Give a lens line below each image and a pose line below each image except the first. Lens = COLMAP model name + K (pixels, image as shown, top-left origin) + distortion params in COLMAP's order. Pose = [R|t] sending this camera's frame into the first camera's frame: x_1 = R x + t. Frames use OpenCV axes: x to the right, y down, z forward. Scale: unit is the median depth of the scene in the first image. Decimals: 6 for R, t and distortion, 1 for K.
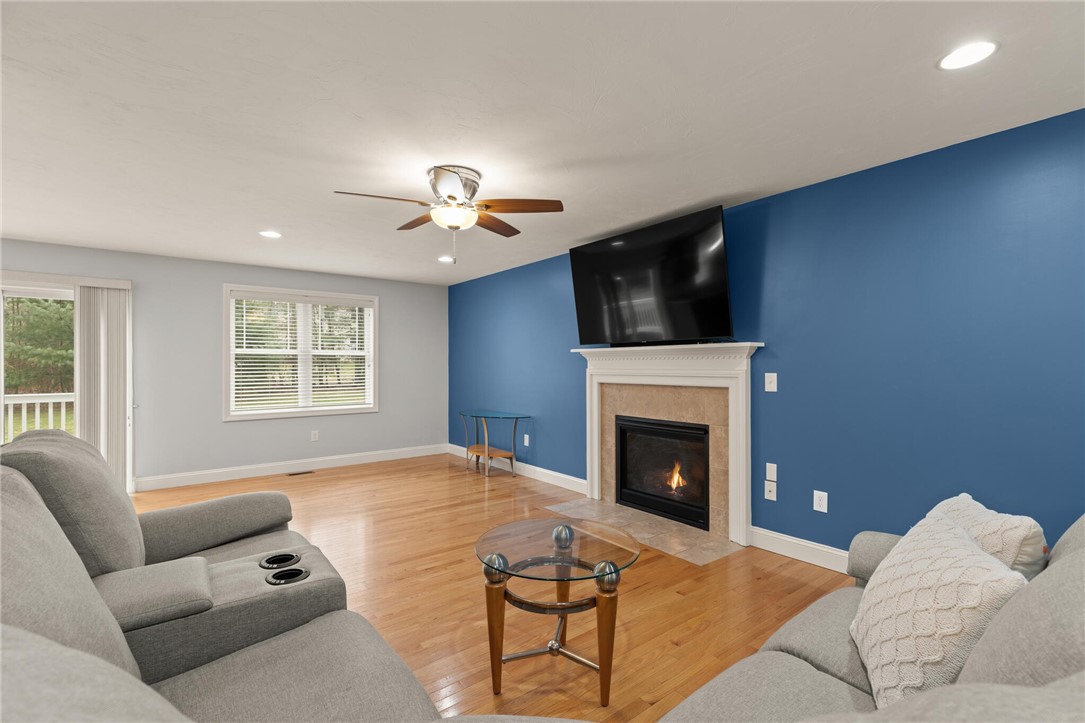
lens RADIAL K [[489.6, 0, 543.0], [0, 489.6, 364.9], [0, 0, 1]] dist [0.008742, -0.001618]
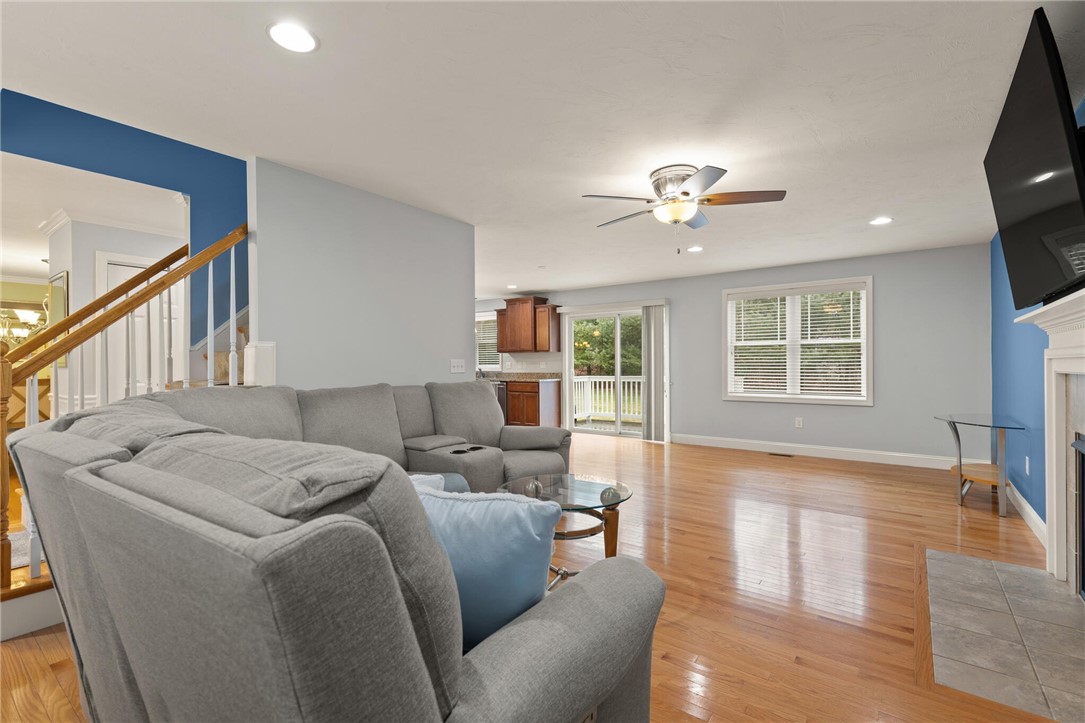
lens RADIAL K [[489.6, 0, 543.0], [0, 489.6, 364.9], [0, 0, 1]] dist [0.008742, -0.001618]
pose [[0.262273, 0.001787, -0.964992, 0.391059], [0.005013, 0.999982, 0.003214, 0.016961], [0.964981, -0.005680, 0.262260, 0.209716]]
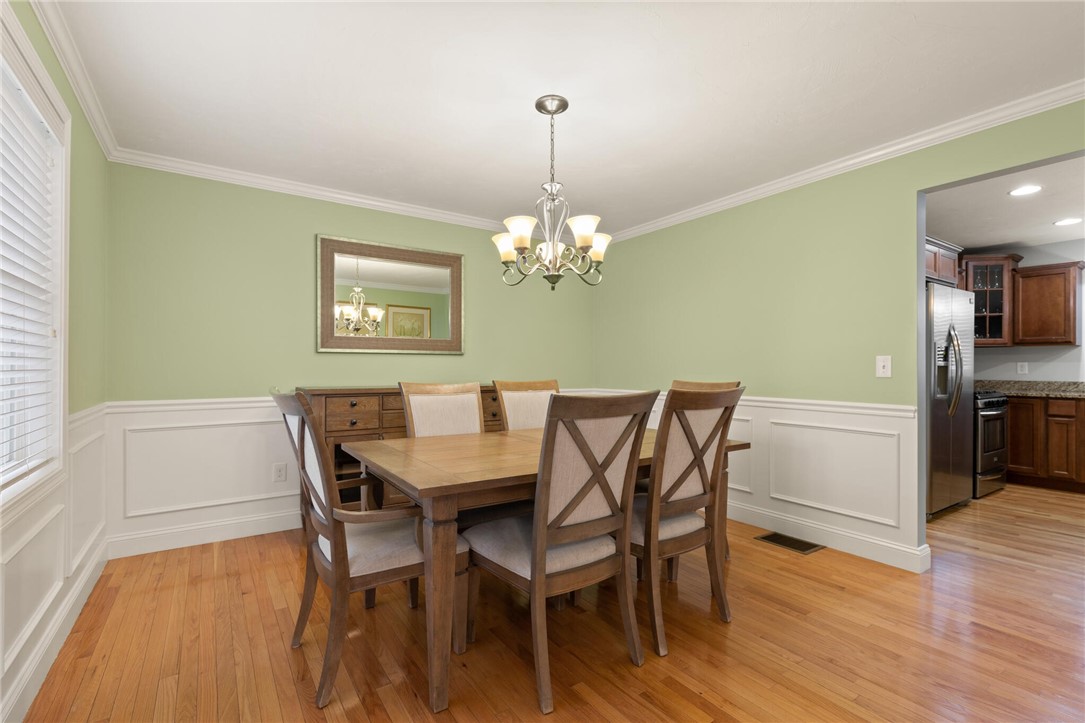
lens RADIAL K [[490.8, 0, 542.6], [0, 490.8, 368.2], [0, 0, 1]] dist [0.006556, -0.000733]
pose [[-0.062649, 0.003896, -0.998028, -0.402273], [-0.000842, 0.999992, 0.003957, 0.021041], [0.998035, 0.001088, -0.062645, -0.450097]]
